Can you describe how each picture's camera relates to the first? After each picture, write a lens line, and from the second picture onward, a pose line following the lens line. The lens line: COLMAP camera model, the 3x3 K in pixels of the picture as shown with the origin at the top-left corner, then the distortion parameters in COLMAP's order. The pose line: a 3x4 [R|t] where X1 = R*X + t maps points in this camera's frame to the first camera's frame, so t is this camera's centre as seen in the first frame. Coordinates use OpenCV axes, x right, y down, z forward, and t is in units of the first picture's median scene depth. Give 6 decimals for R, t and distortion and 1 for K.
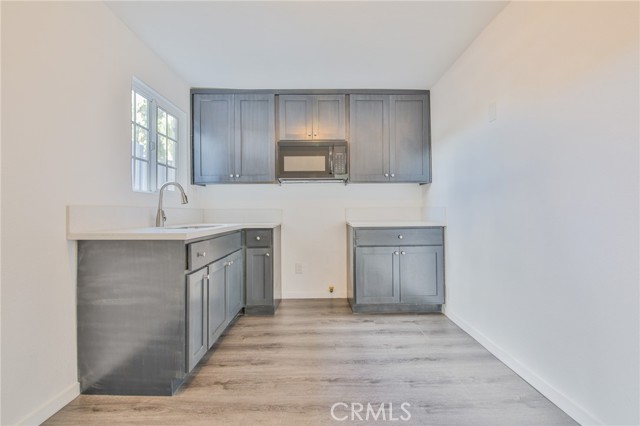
lens RADIAL K [[296.7, 0, 322.4], [0, 296.7, 206.6], [0, 0, 1]] dist [0.001117, -0.000476]
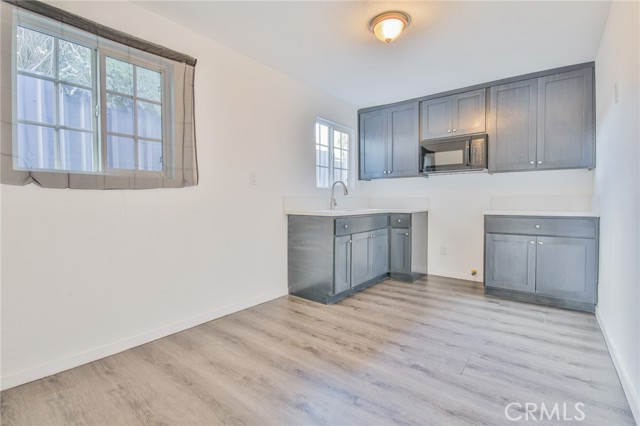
lens RADIAL K [[296.7, 0, 322.4], [0, 296.7, 206.6], [0, 0, 1]] dist [0.001117, -0.000476]
pose [[0.783762, 0.017633, -0.620812, 0.310295], [0.007288, 0.999267, 0.037583, -0.005383], [0.621019, -0.033980, 0.783058, -0.208442]]
